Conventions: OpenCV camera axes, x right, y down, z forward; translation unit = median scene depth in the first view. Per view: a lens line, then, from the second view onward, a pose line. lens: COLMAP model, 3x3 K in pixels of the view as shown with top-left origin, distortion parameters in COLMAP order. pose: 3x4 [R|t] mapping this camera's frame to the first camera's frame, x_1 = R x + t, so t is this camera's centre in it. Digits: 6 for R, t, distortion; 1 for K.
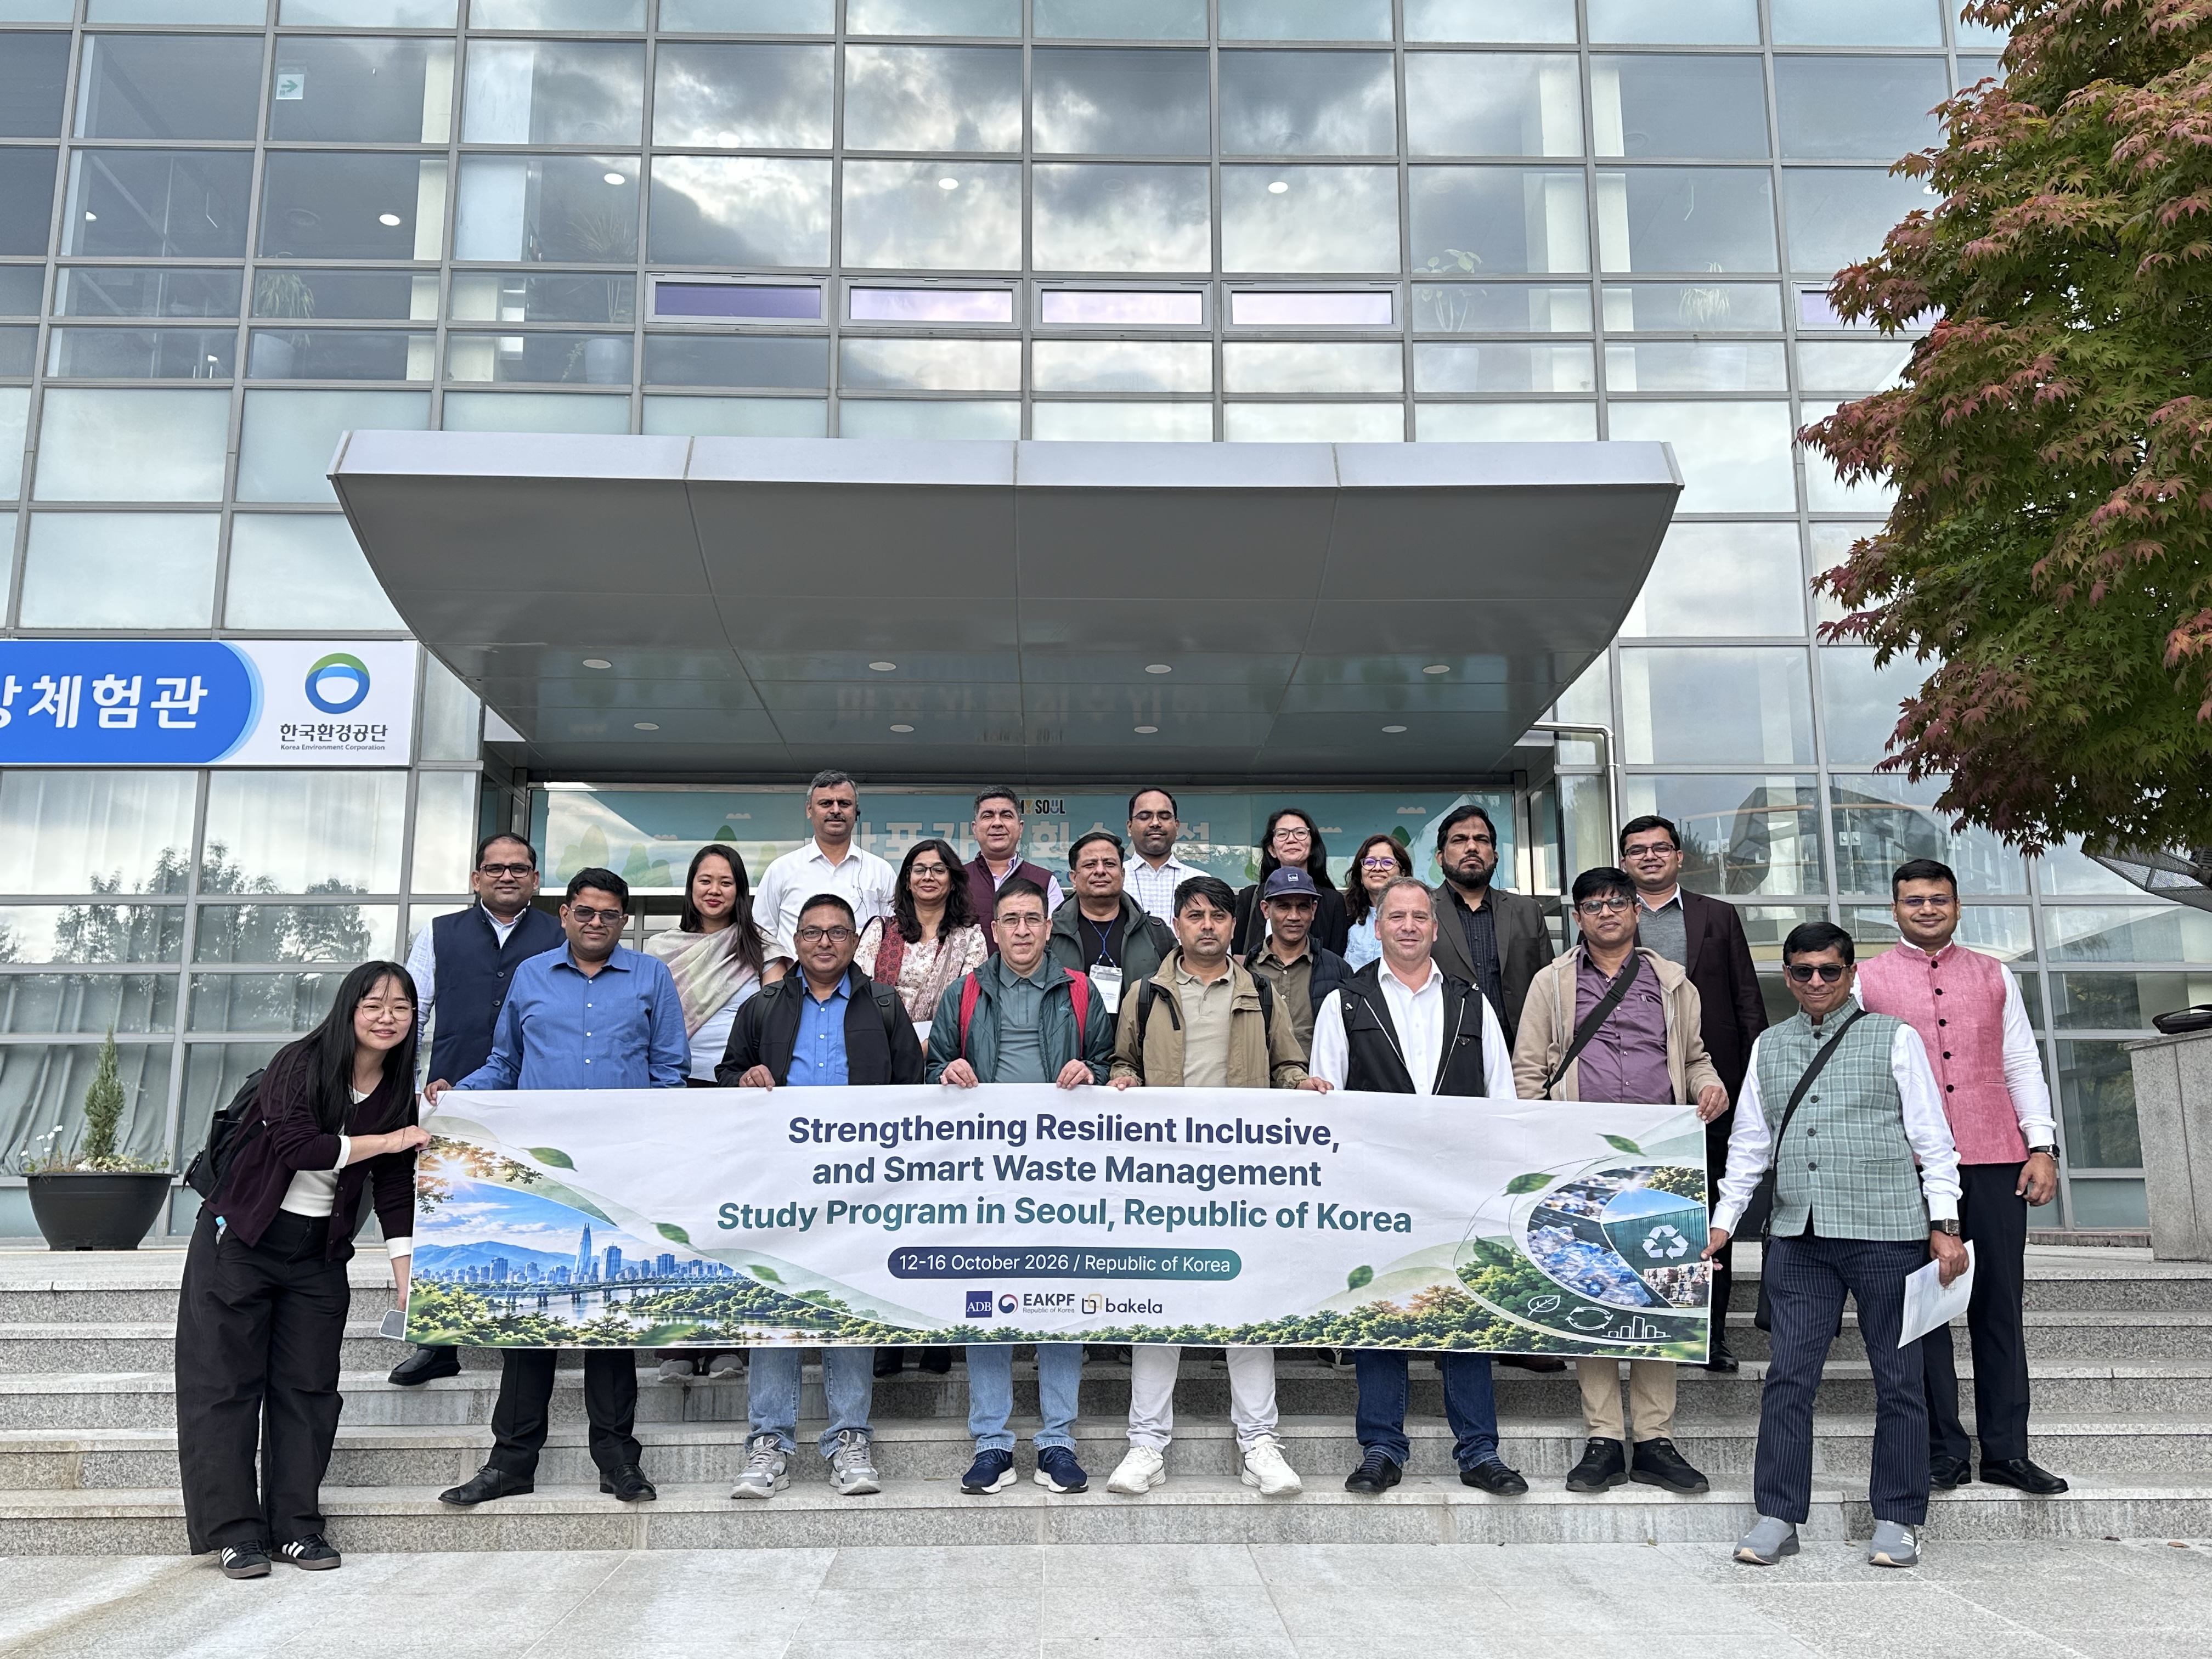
lens RADIAL K [[1909.9, 0, 1104.4], [0, 1909.9, 840.7], [0, 0, 1]] dist [0.040101, -0.049238]
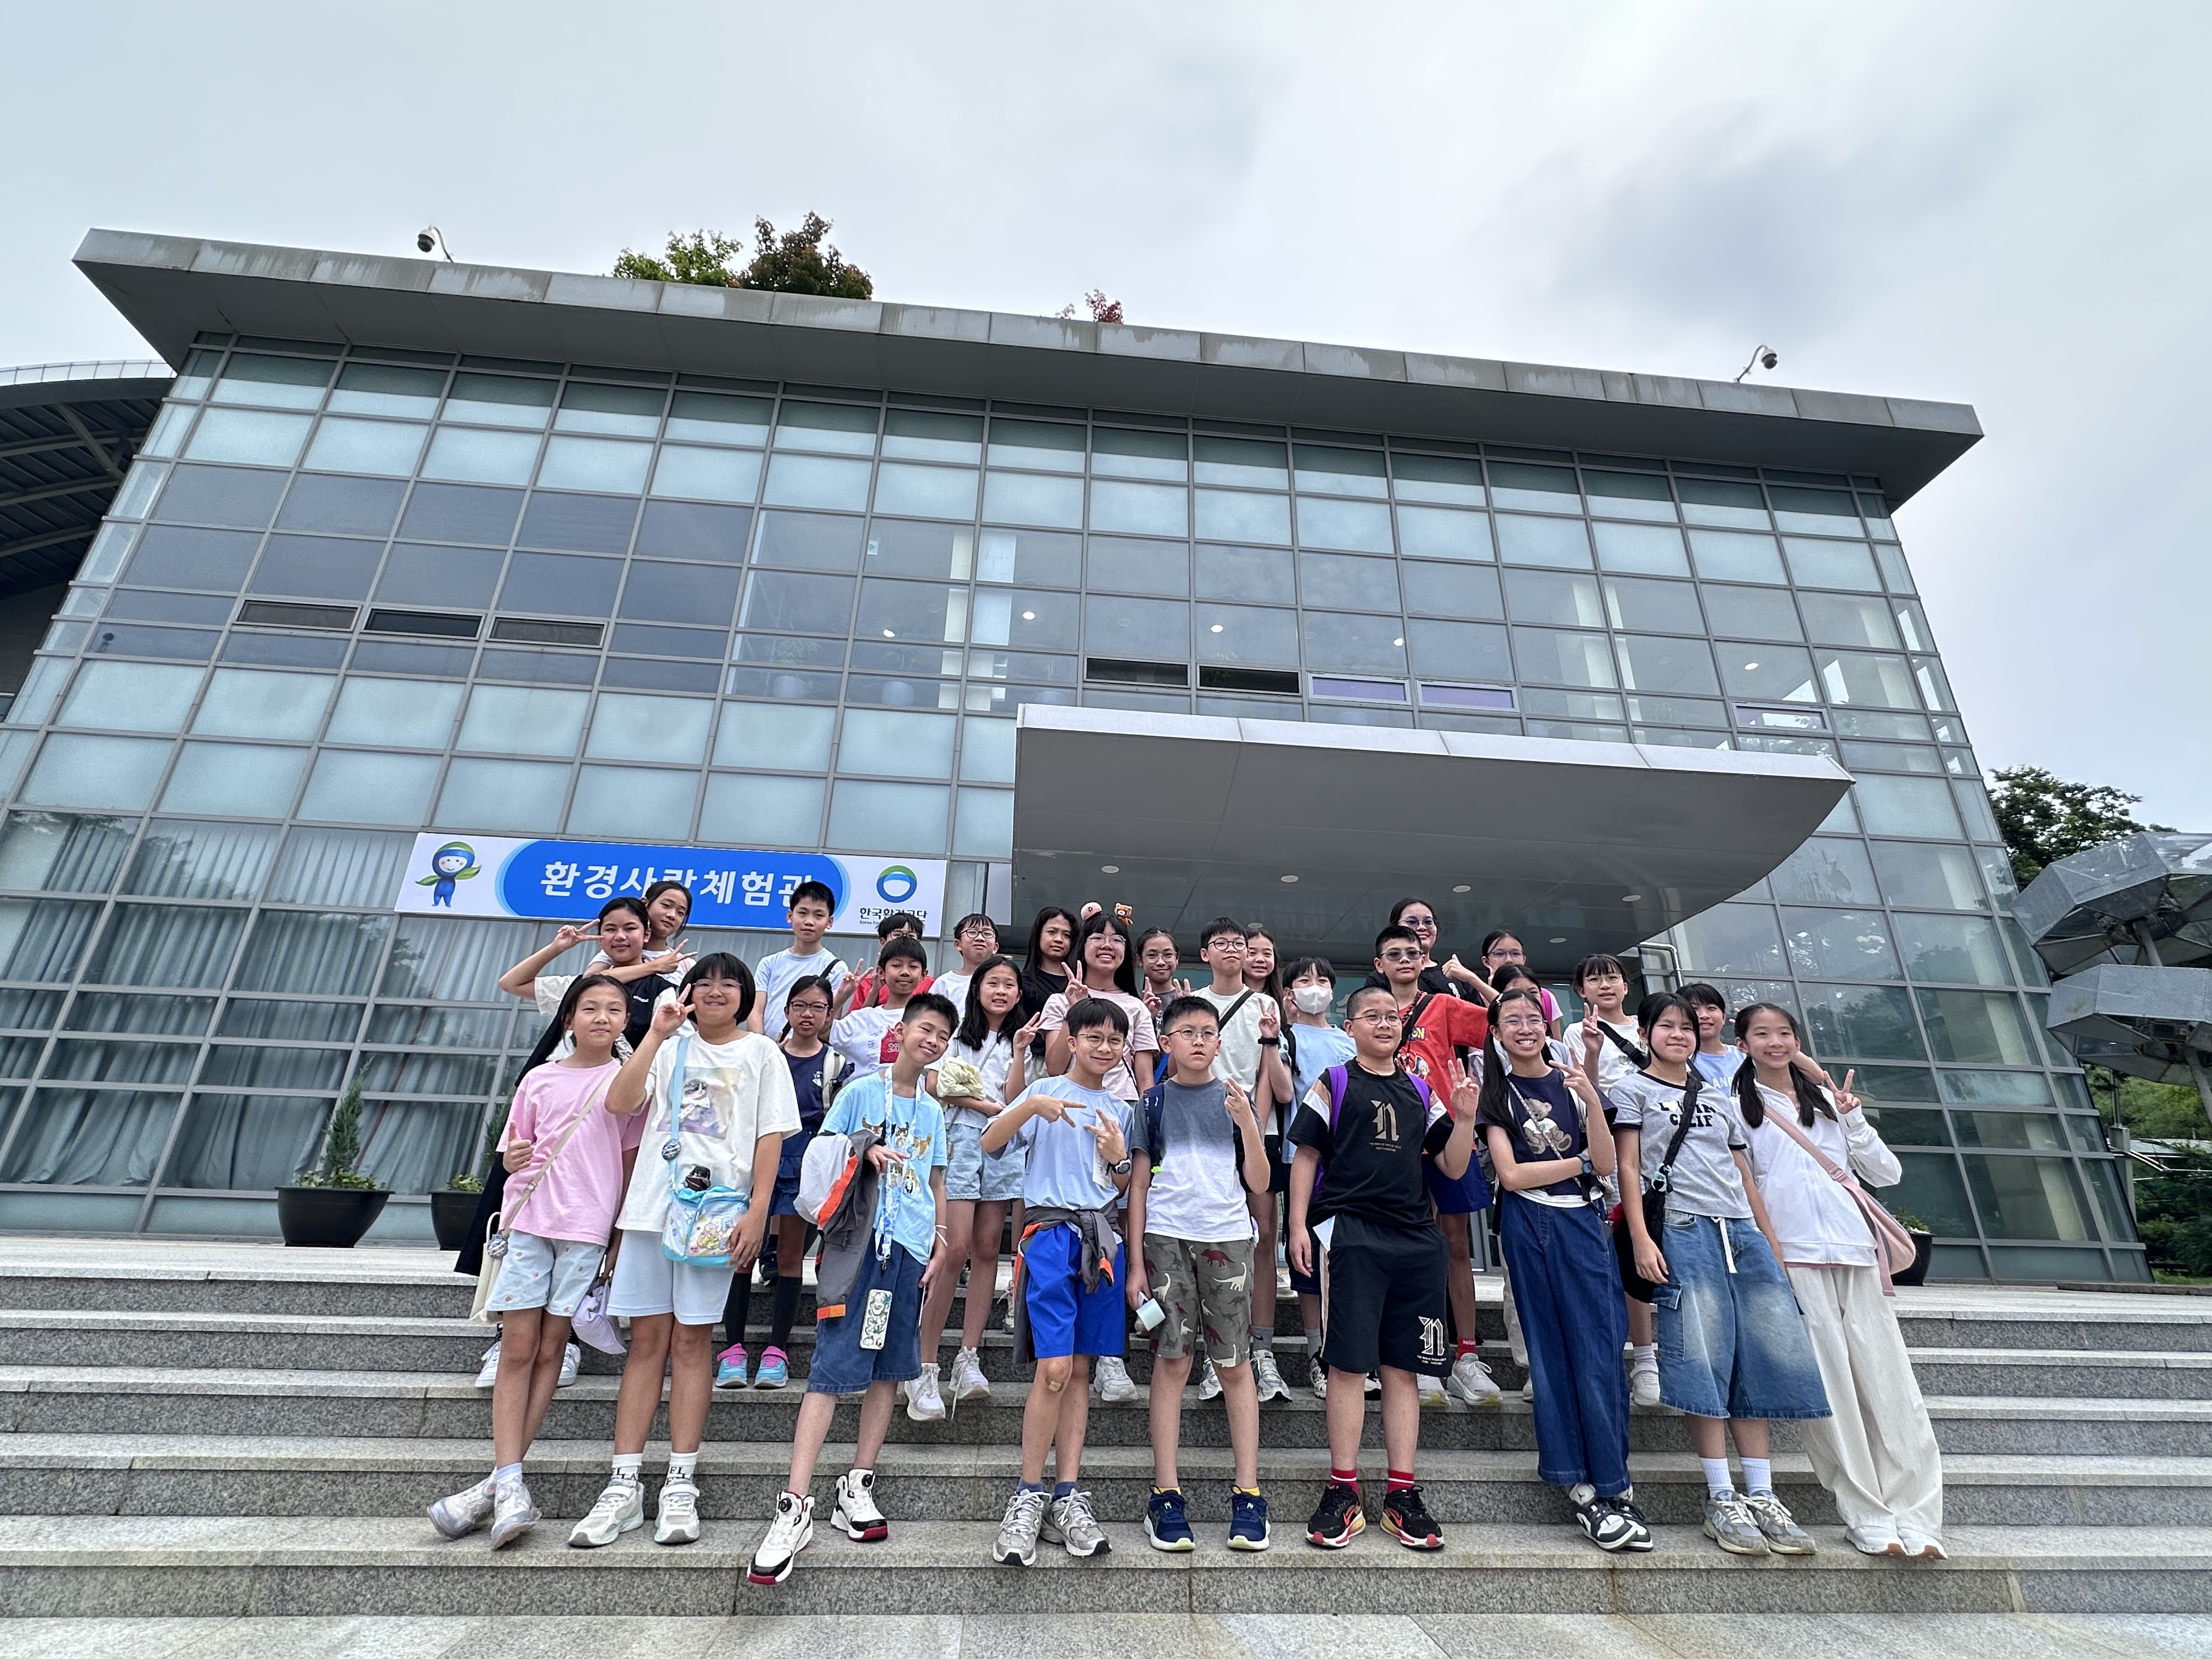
lens RADIAL K [[1018.3, 0, 1115.7], [0, 1018.3, 832.3], [0, 0, 1]] dist [0.002287, -0.001007]
pose [[0.997676, 0.048704, 0.047644, -0.261565], [-0.038384, 0.979539, -0.197559, 0.036017], [-0.056291, 0.195271, 0.979132, 0.156783]]
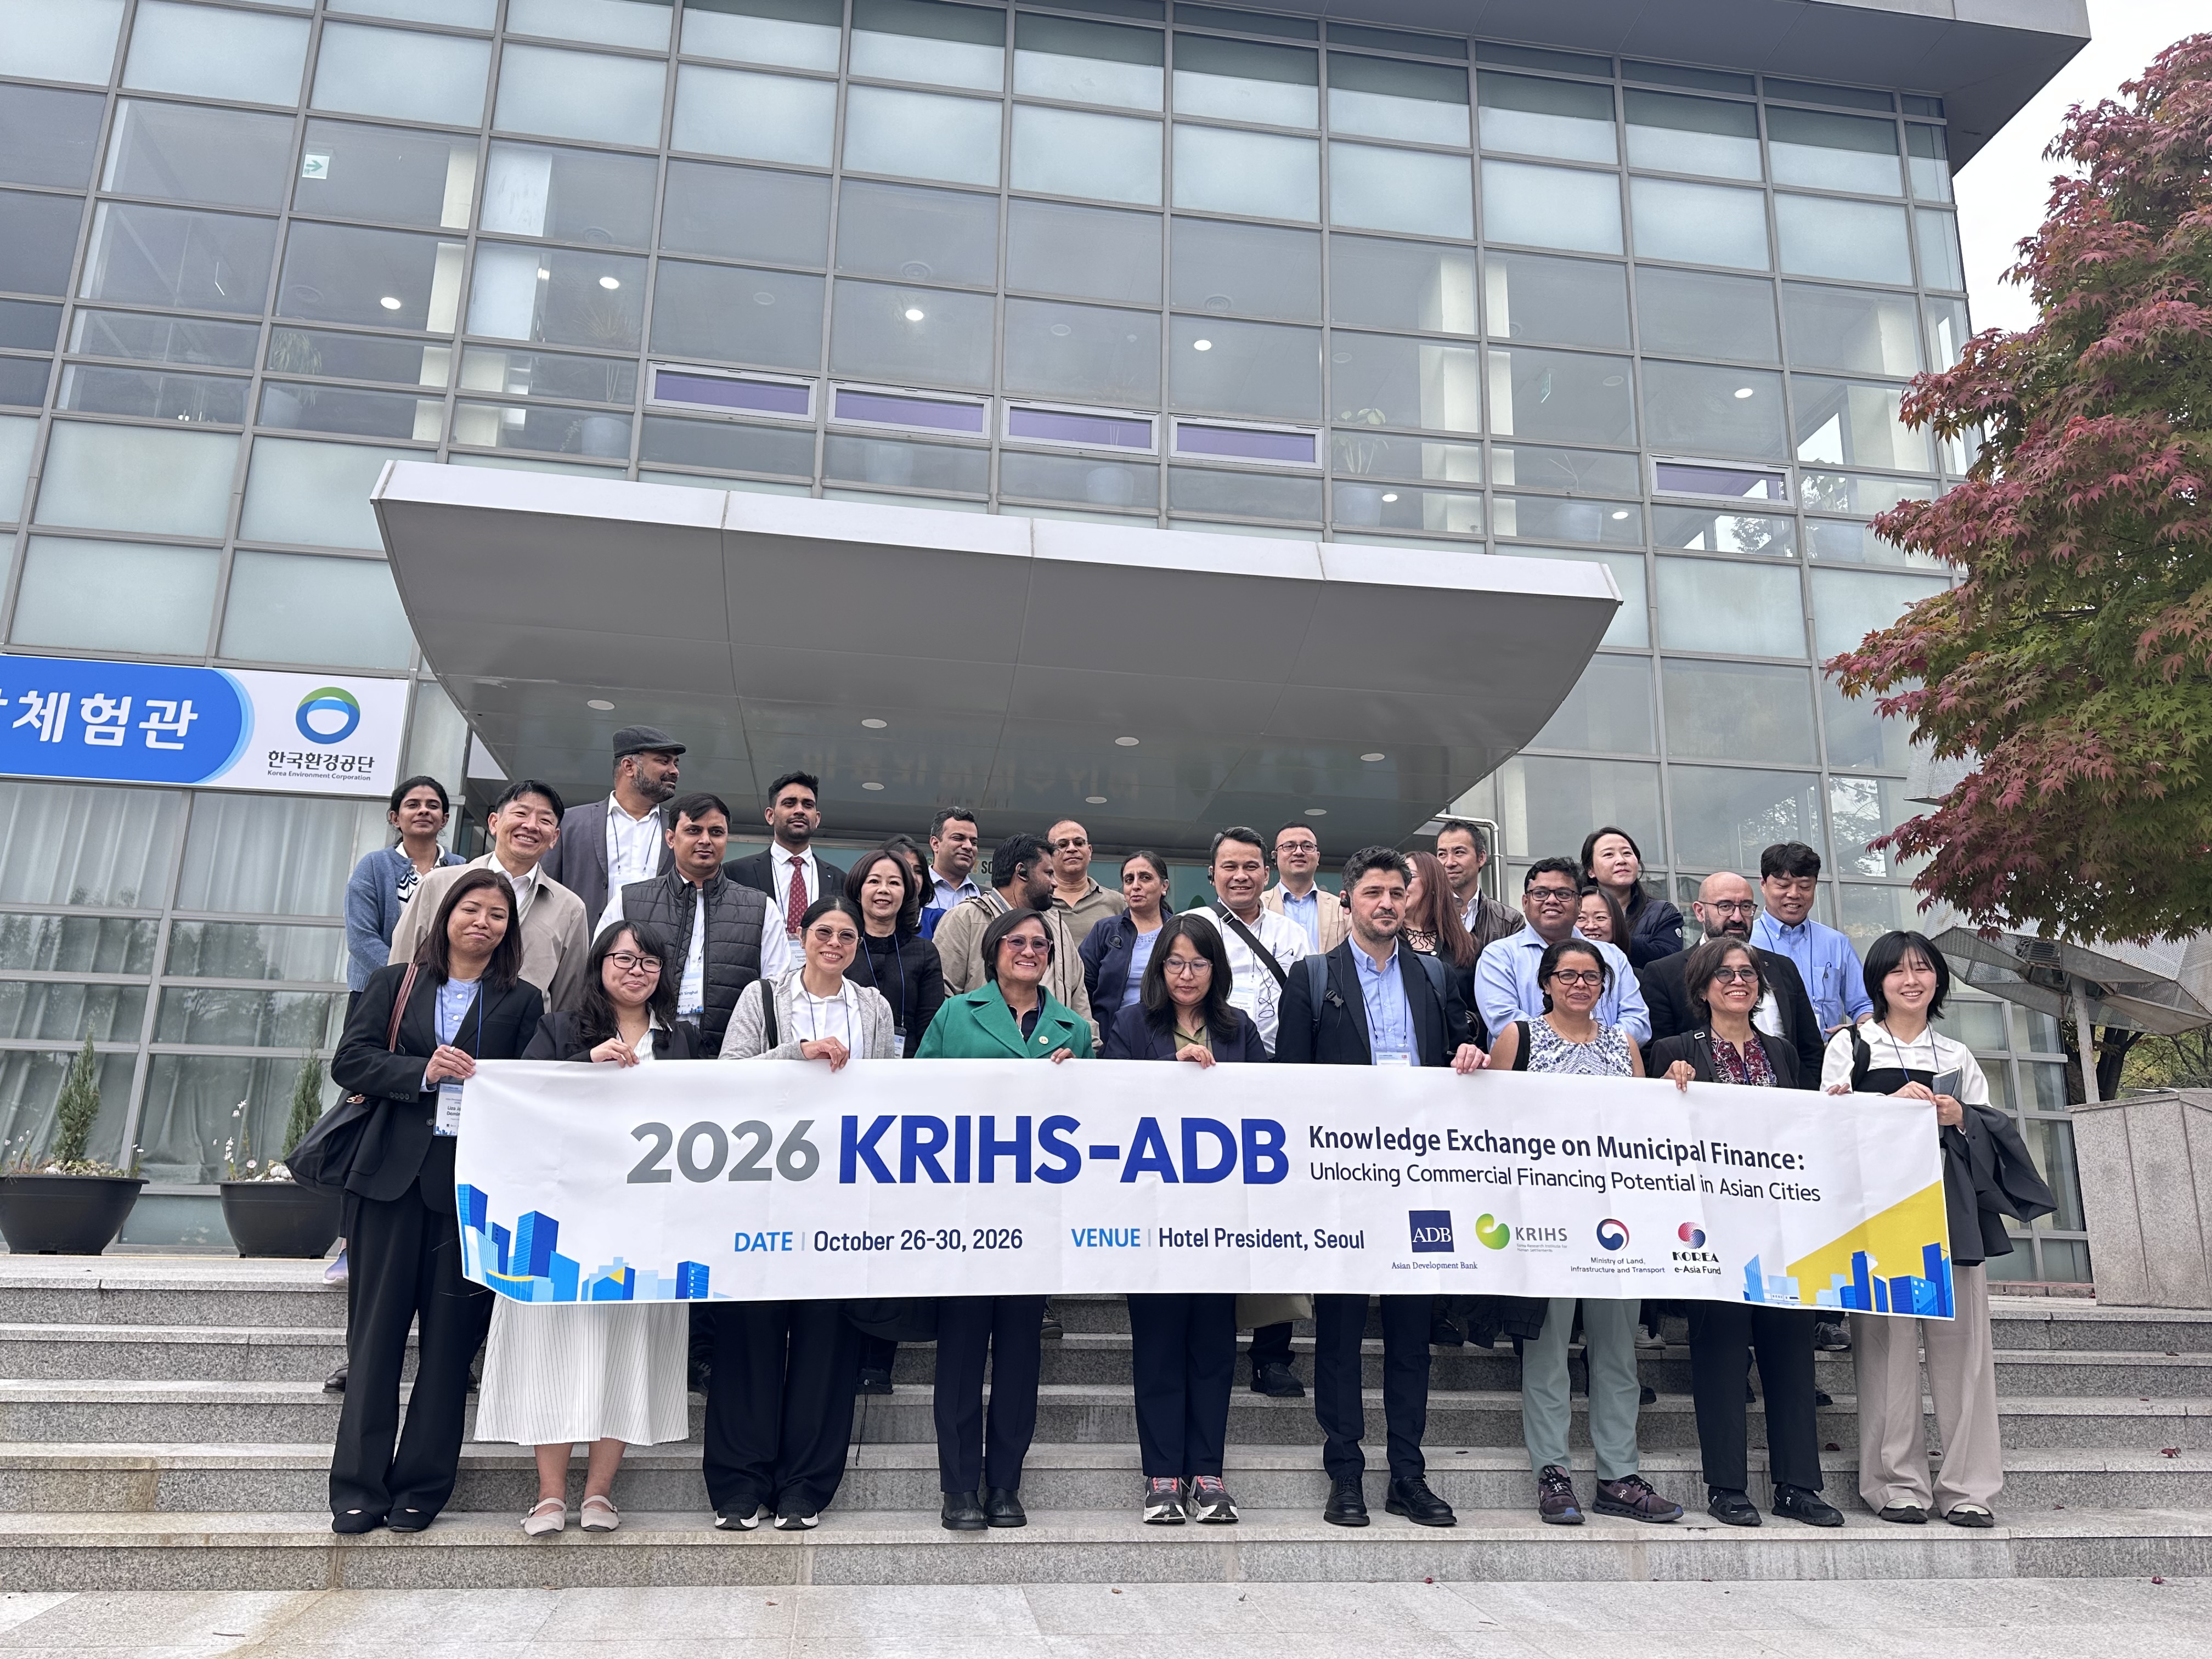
lens RADIAL K [[1633.9, 0, 1119.1], [0, 1633.9, 838.9], [0, 0, 1]] dist [0.029708, -0.032627]
pose [[0.992182, 0.052995, 0.112990, -0.068401], [-0.046702, 0.997245, -0.057633, 0.017160], [-0.115733, 0.051906, 0.991923, 0.062518]]
